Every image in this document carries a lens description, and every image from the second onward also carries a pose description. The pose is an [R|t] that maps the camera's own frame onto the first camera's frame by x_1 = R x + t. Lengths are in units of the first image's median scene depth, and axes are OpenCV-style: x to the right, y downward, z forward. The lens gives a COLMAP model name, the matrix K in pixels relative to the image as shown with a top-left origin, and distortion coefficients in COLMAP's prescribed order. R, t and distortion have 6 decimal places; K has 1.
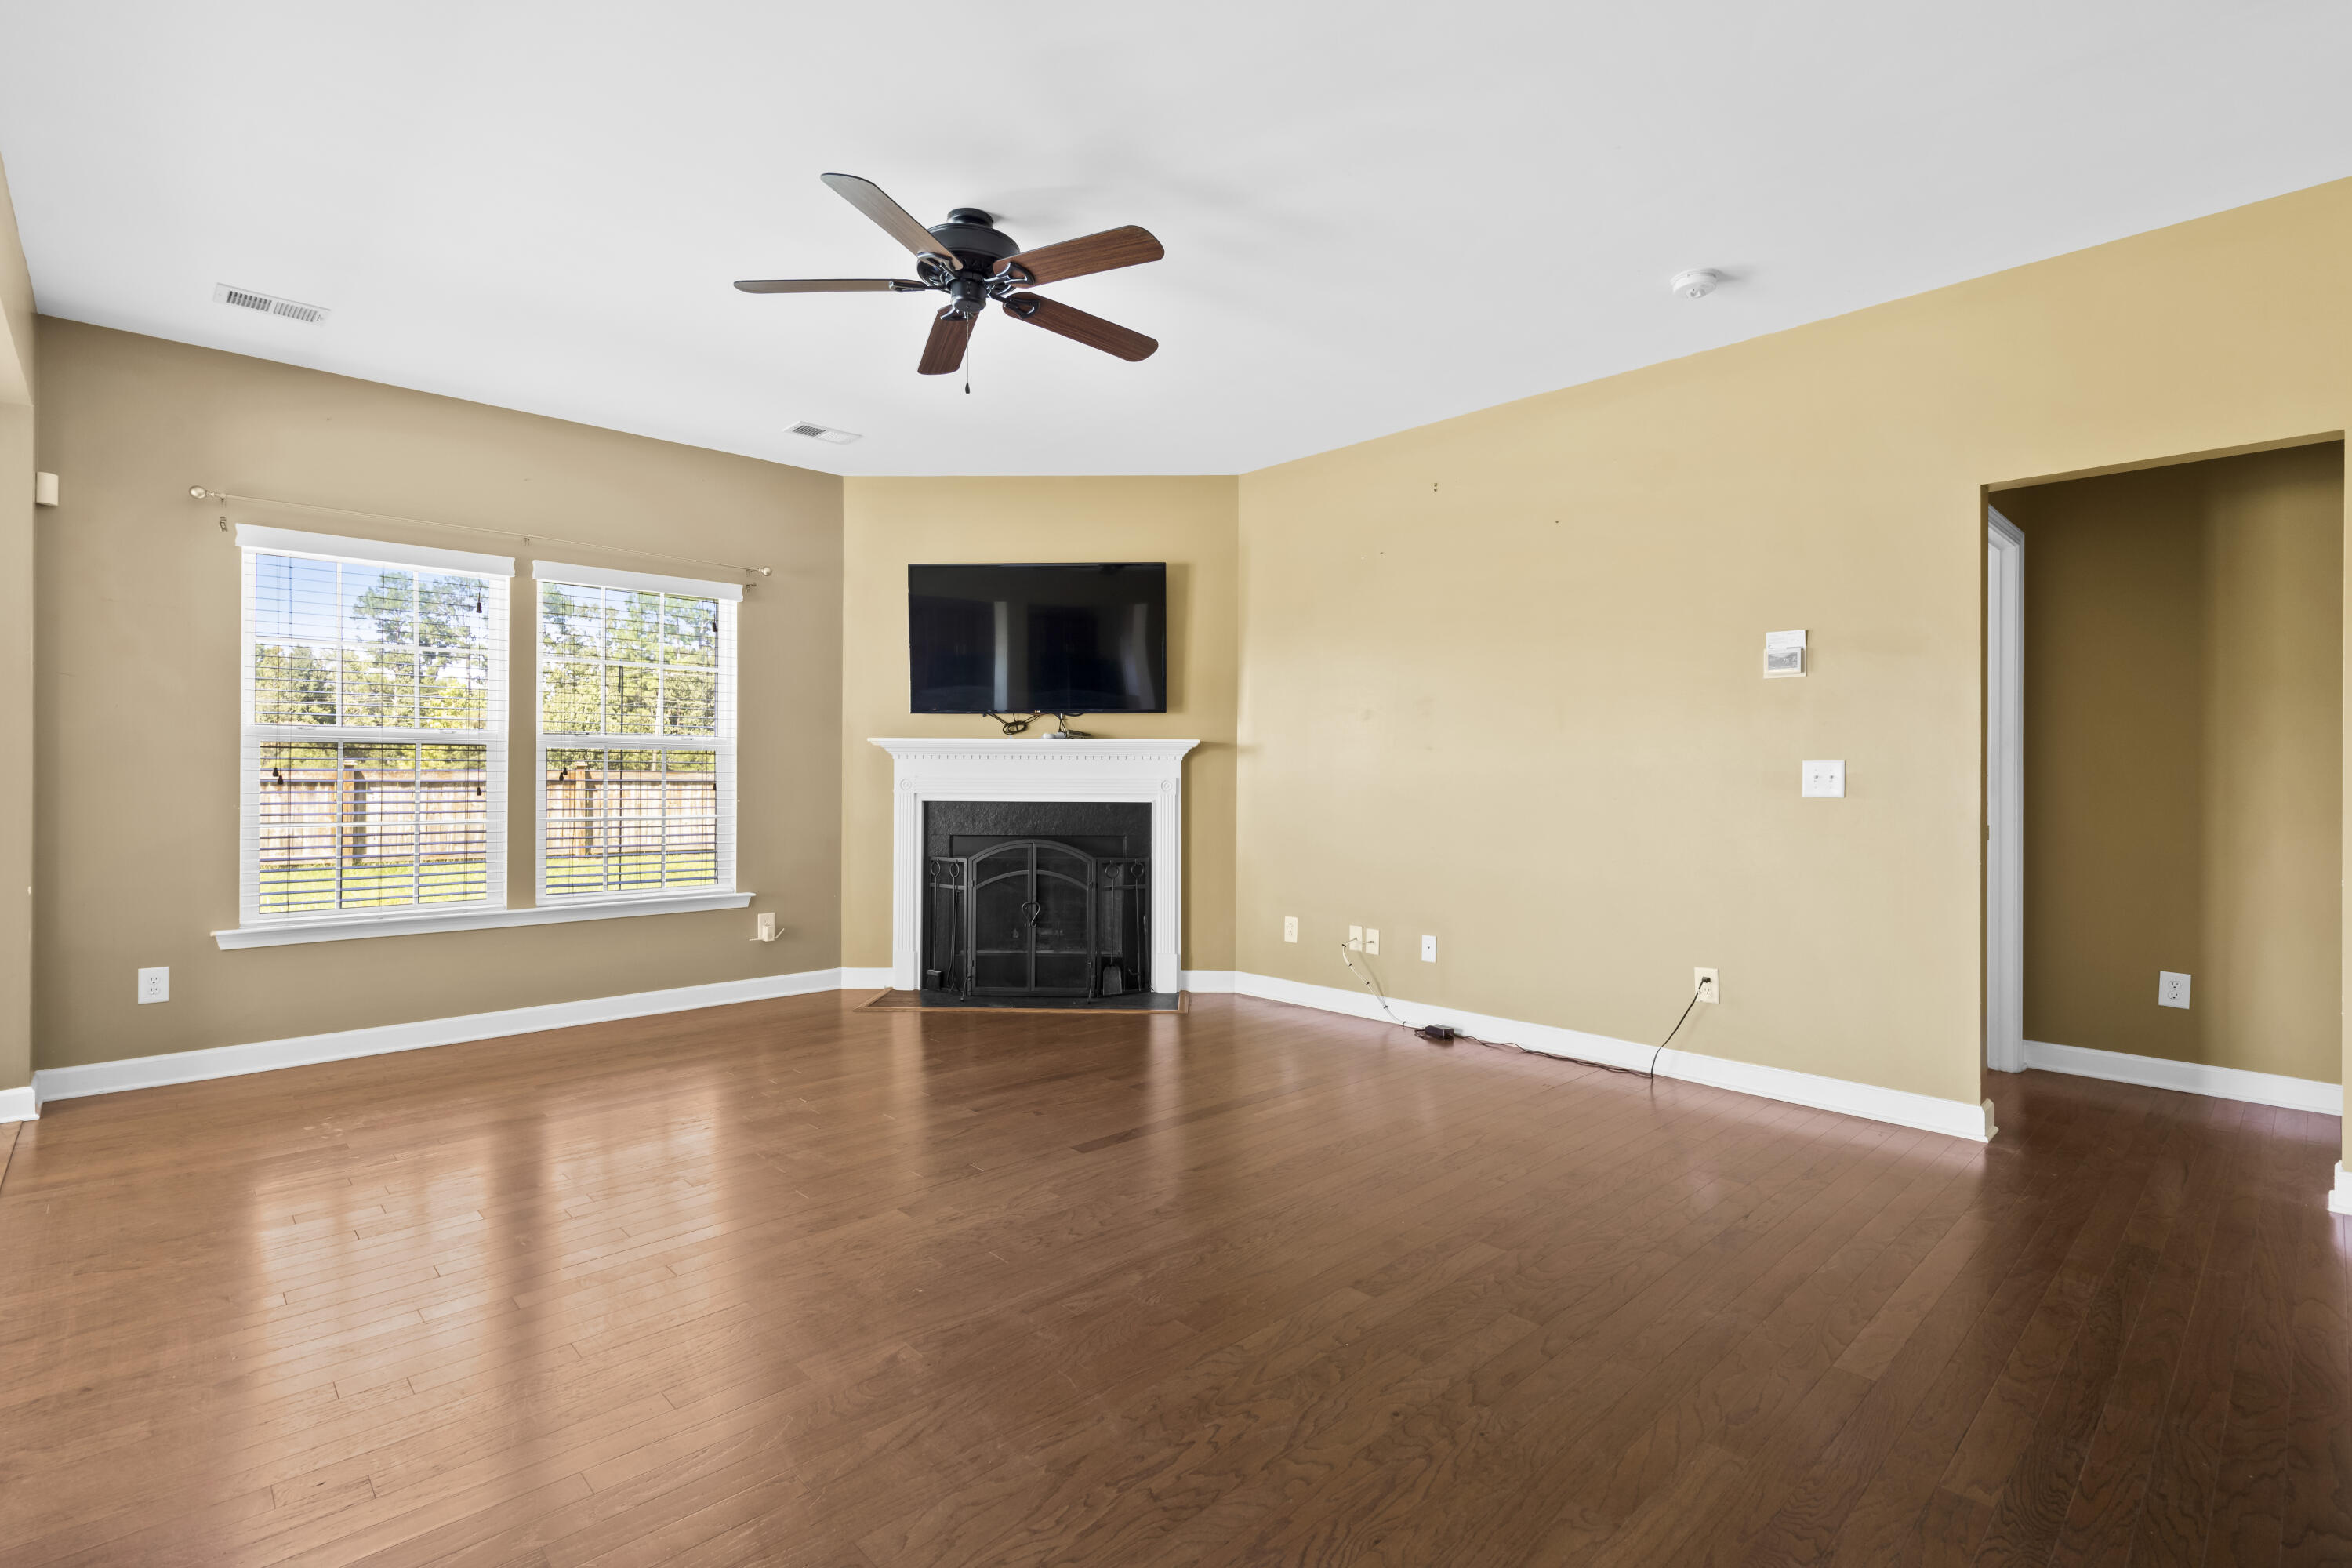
lens RADIAL K [[1094.8, 0, 1174.6], [0, 1094.8, 778.5], [0, 0, 1]] dist [0.002680, 0.000475]
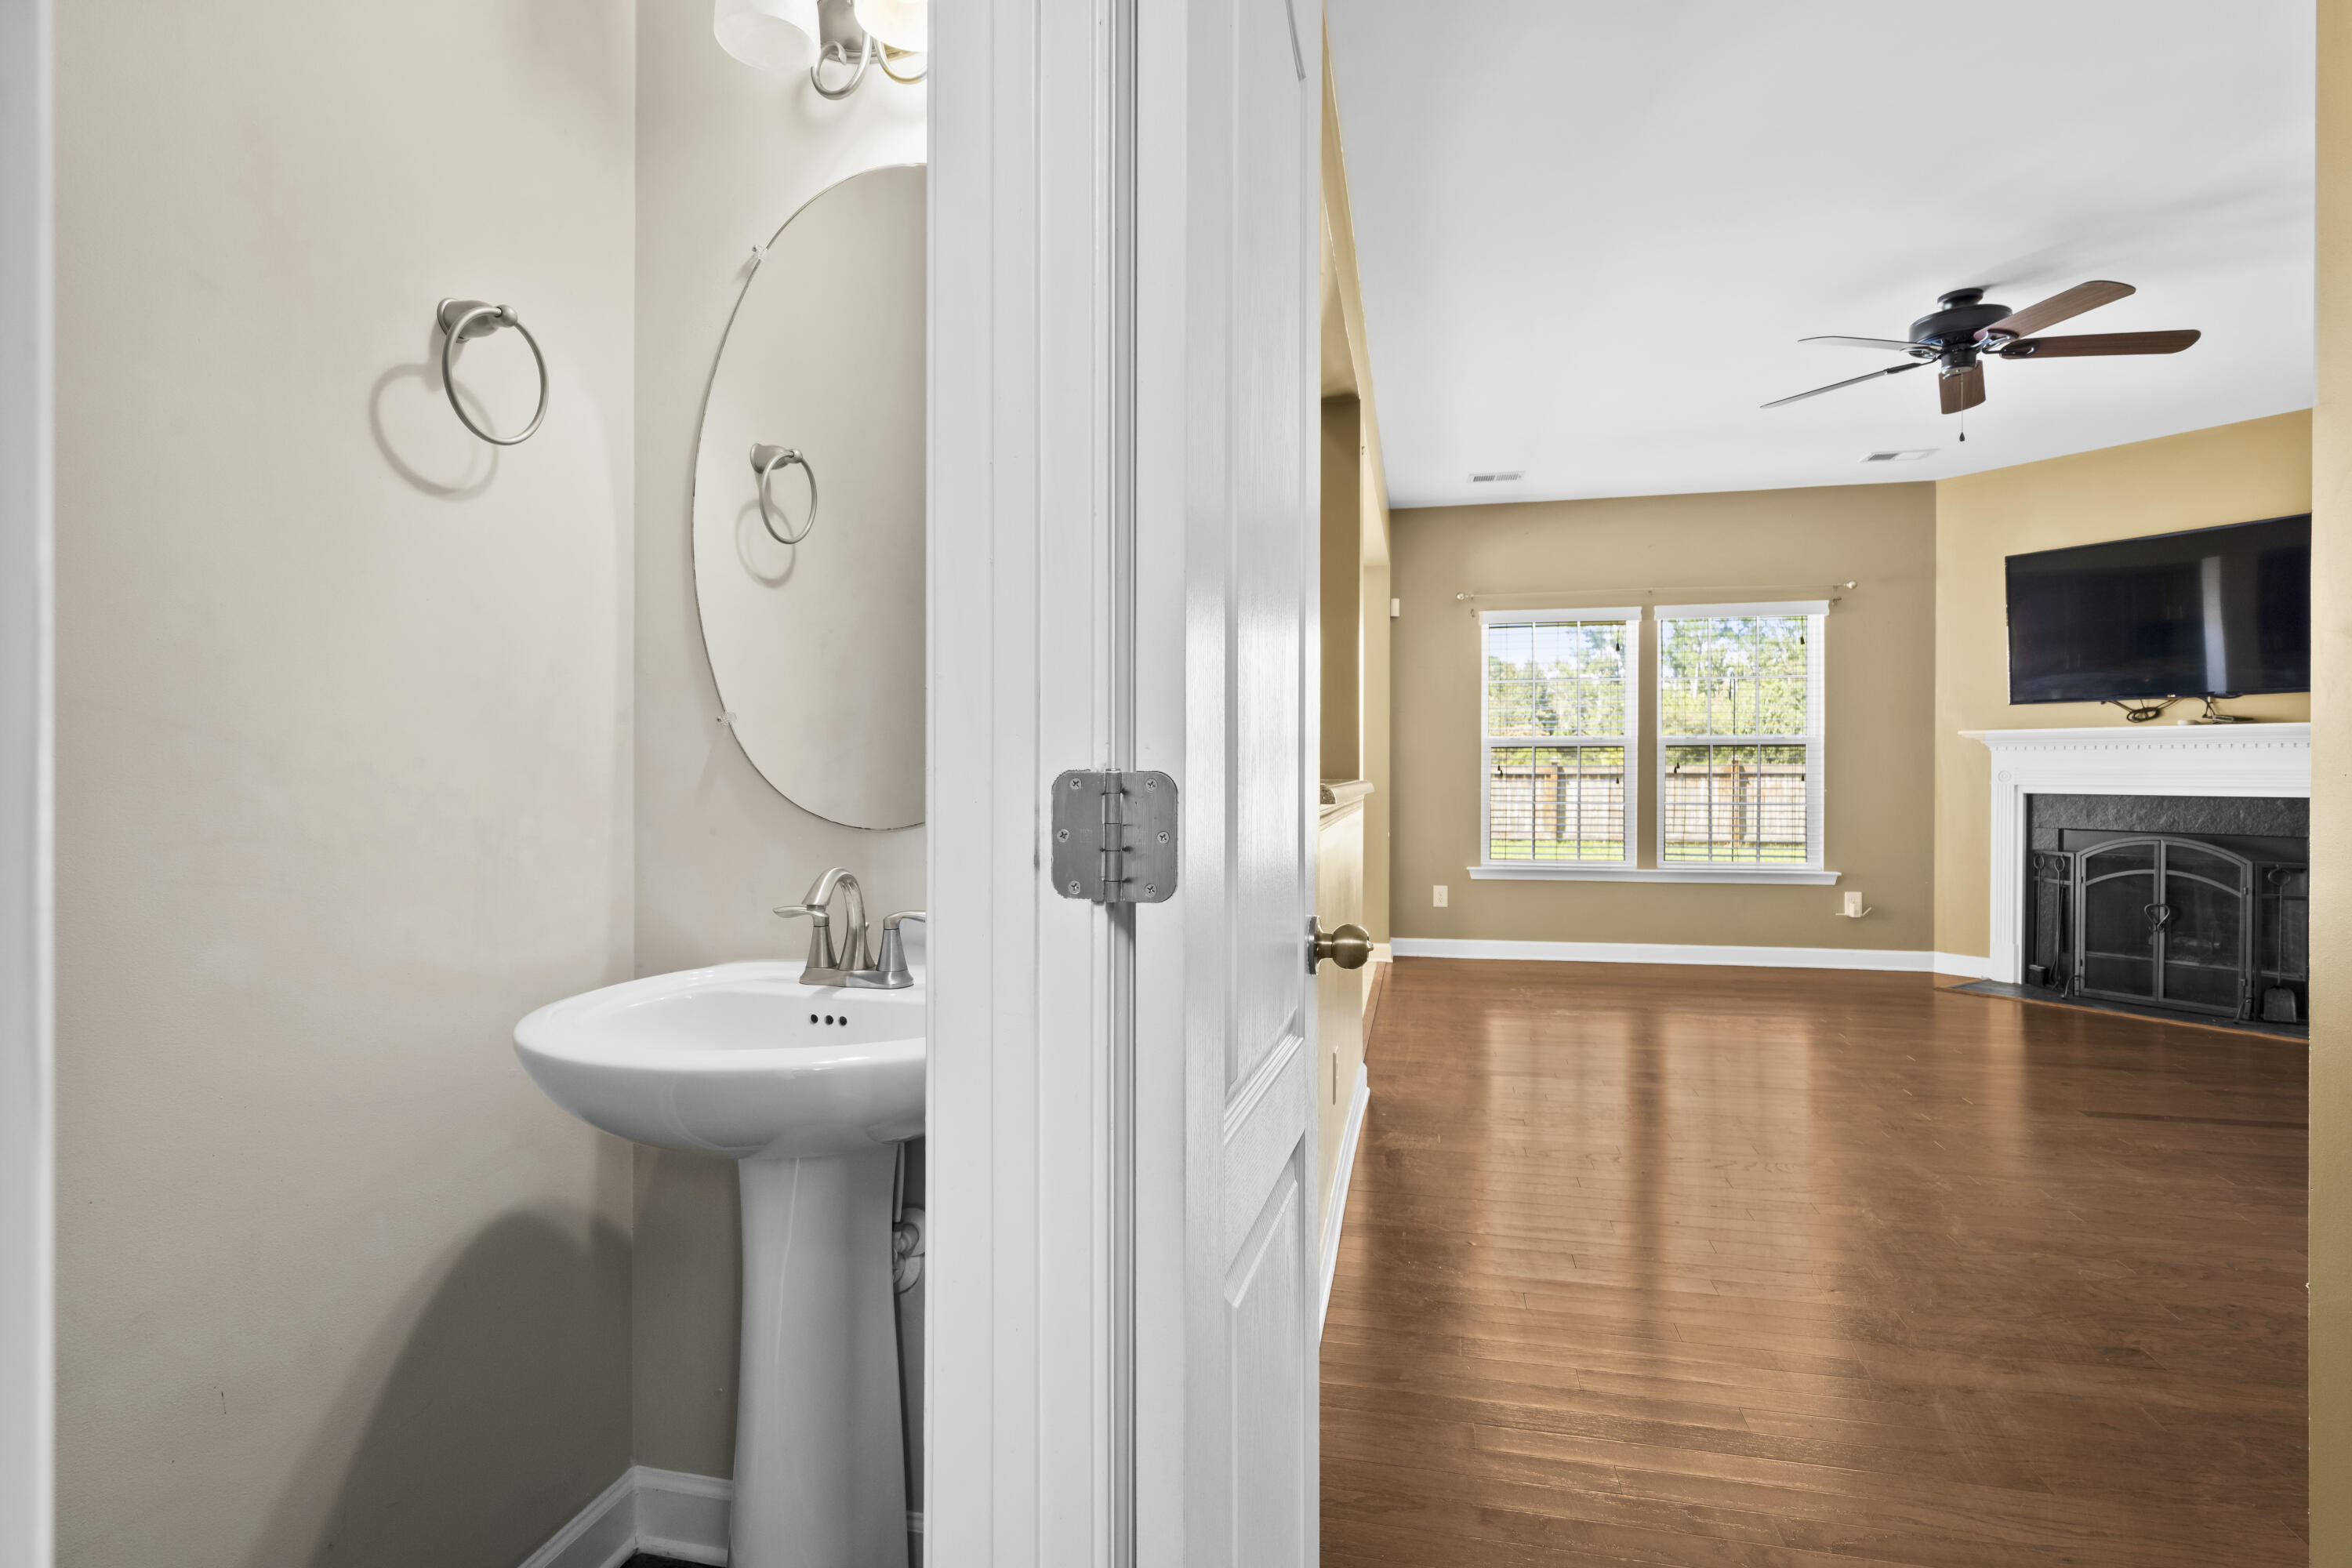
lens RADIAL K [[1152.2, 0, 1176.0], [0, 1152.2, 784.0], [0, 0, 1]] dist [0.001165, 0.000275]
pose [[0.563214, 0.005943, -0.826290, 0.202577], [0.002979, 0.999953, 0.009223, 0.000564], [0.826306, -0.007656, 0.563170, -0.221601]]
